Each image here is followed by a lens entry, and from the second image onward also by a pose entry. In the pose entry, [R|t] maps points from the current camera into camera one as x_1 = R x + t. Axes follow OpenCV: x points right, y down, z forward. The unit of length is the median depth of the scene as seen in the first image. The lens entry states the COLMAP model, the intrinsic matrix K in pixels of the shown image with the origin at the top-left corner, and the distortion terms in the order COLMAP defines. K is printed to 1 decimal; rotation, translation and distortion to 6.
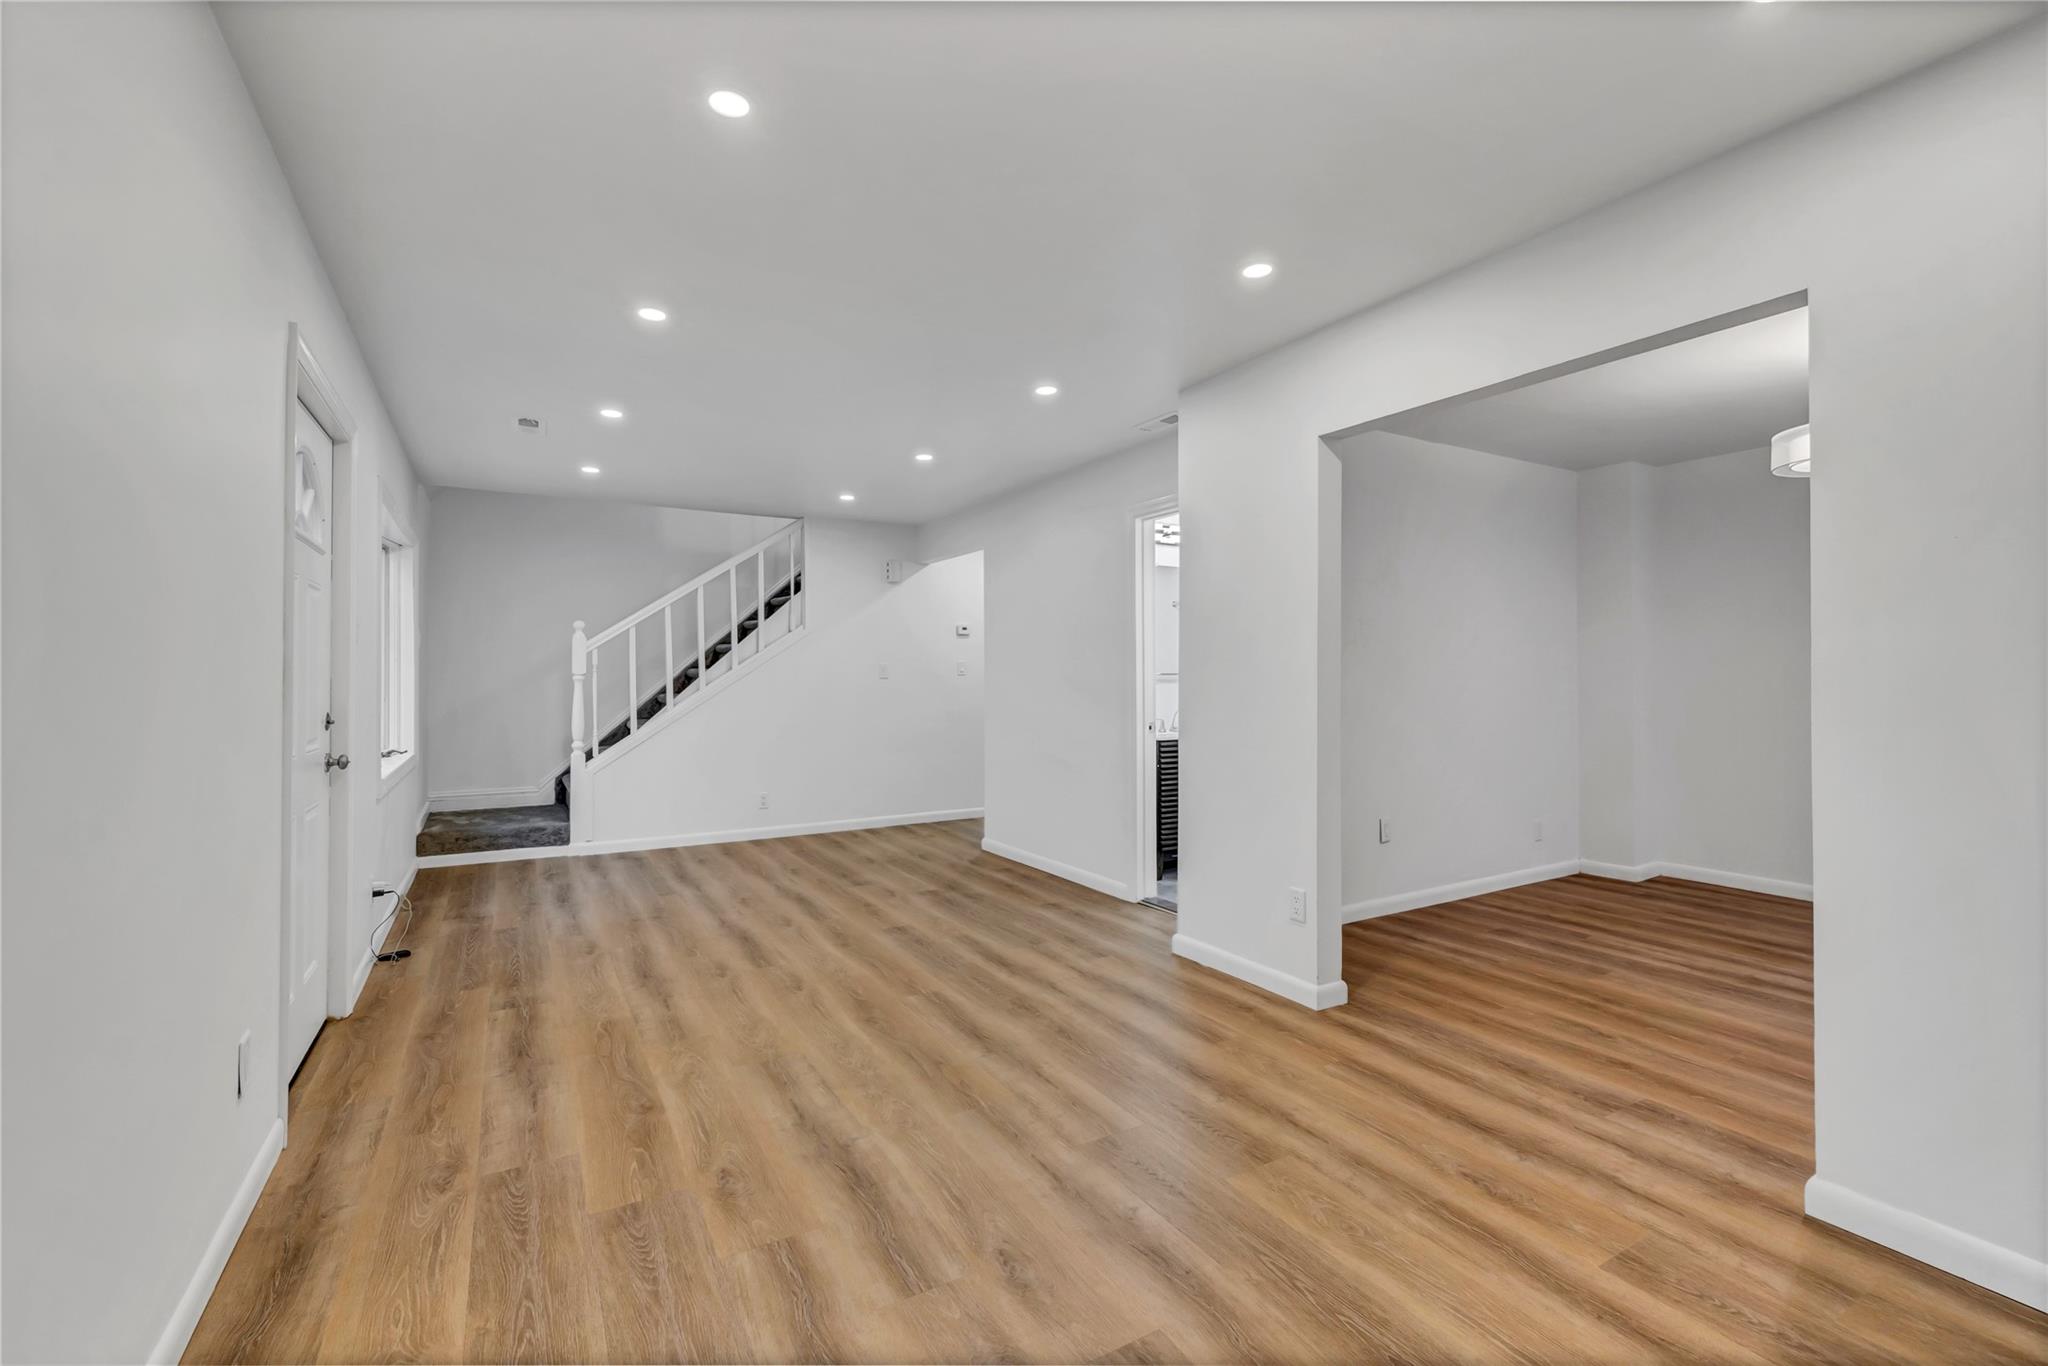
lens RADIAL K [[877.6, 0, 1038.1], [0, 877.6, 684.1], [0, 0, 1]] dist [0.002470, 0.000562]
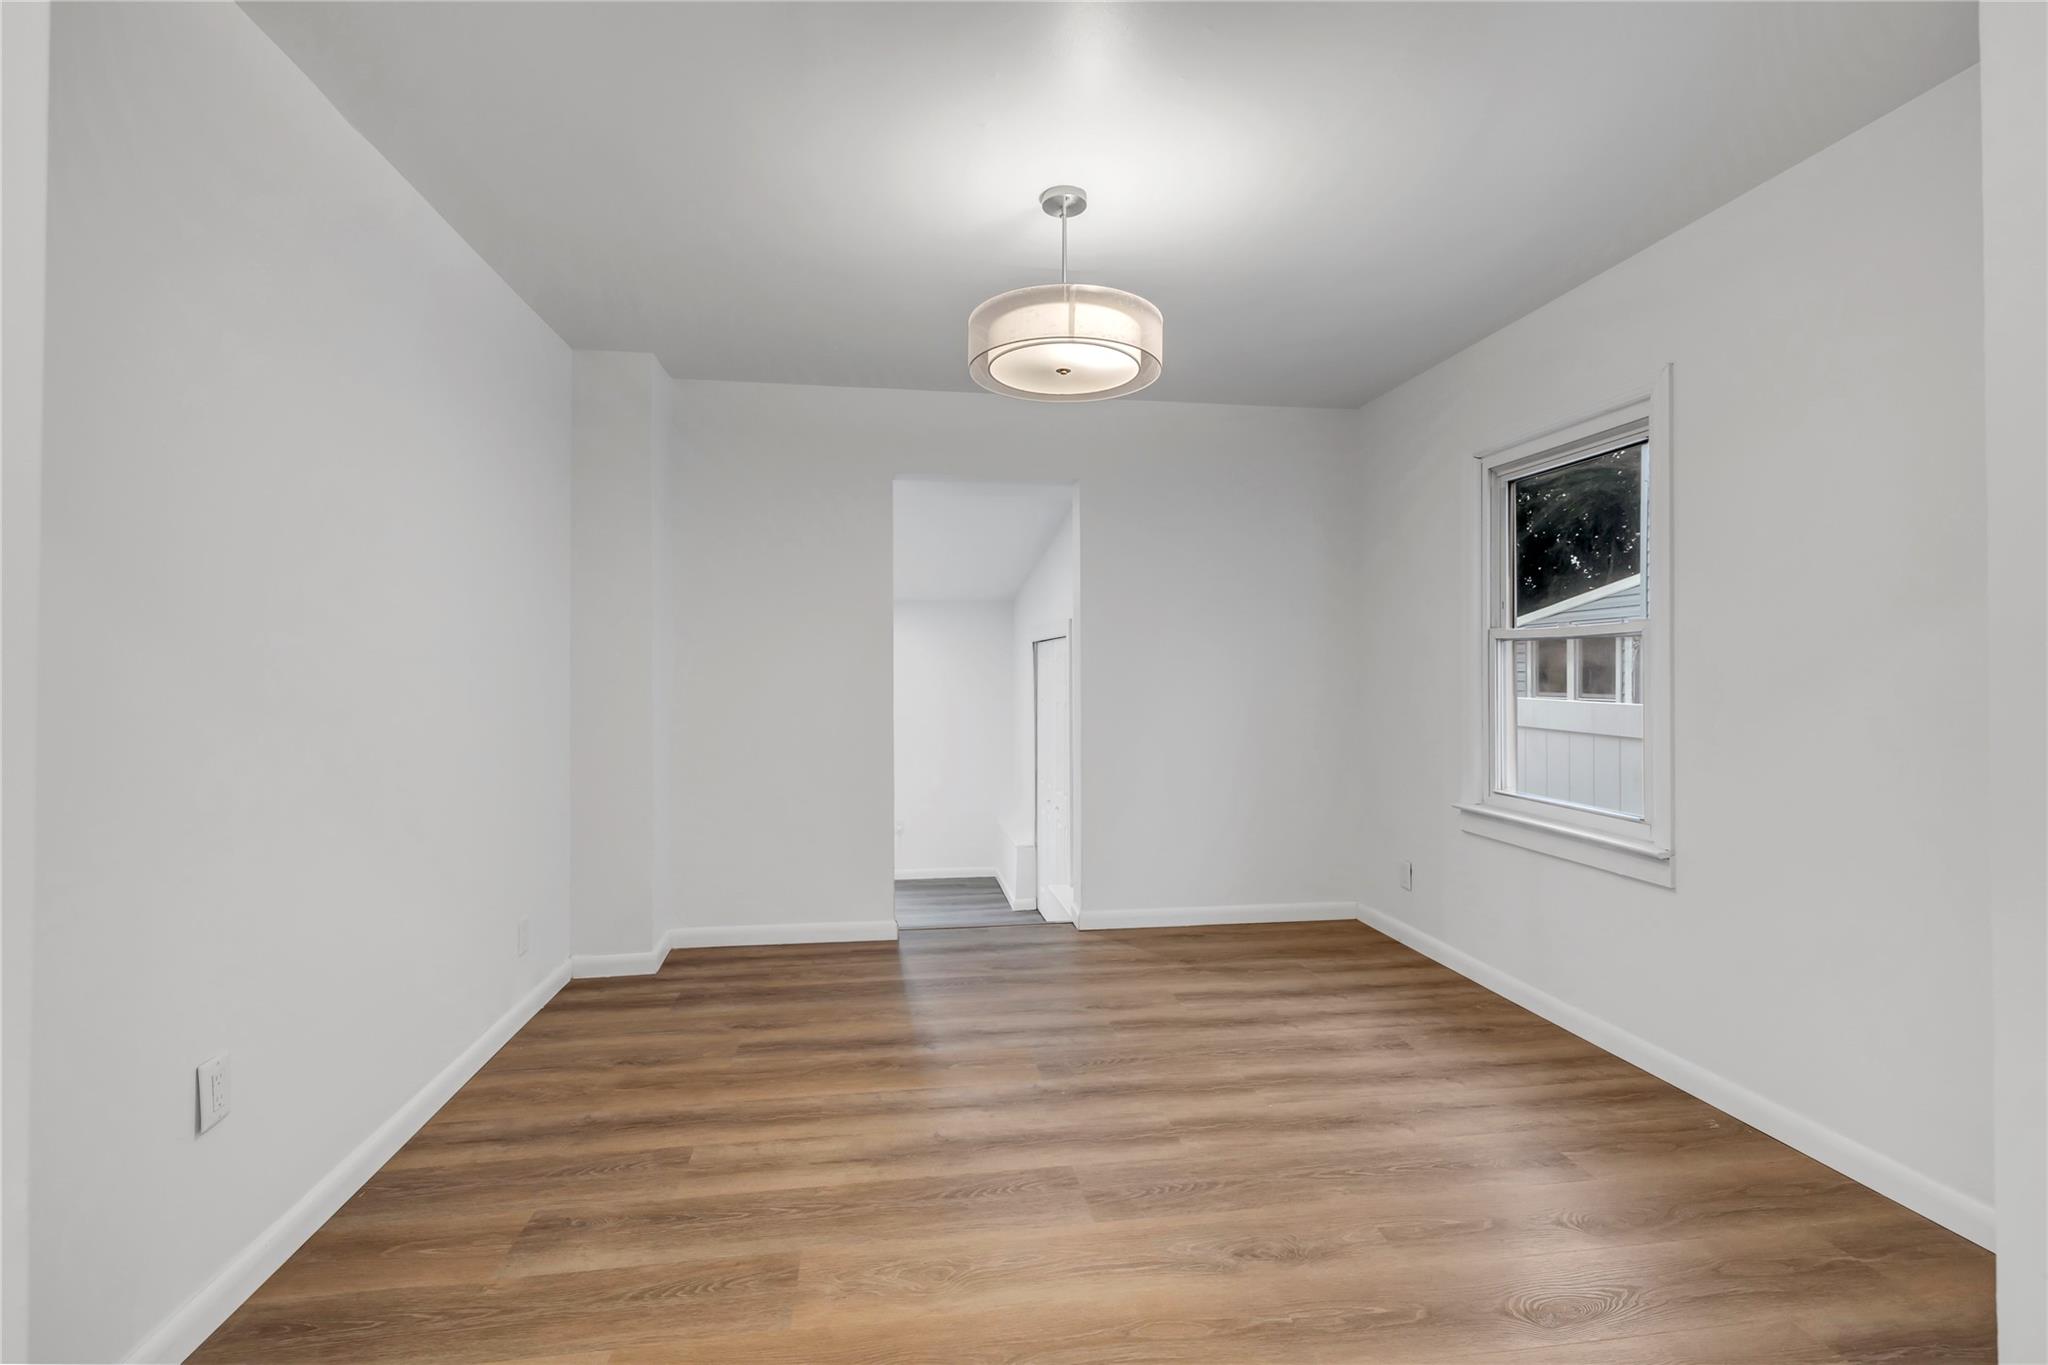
lens RADIAL K [[877.6, 0, 1003.6], [0, 877.6, 663.4], [0, 0, 1]] dist [0.002470, 0.000562]
pose [[0.392002, 0.014494, 0.919850, 0.249927], [-0.001057, 0.999882, -0.015305, -0.002042], [-0.919964, 0.005027, 0.391971, 0.739563]]
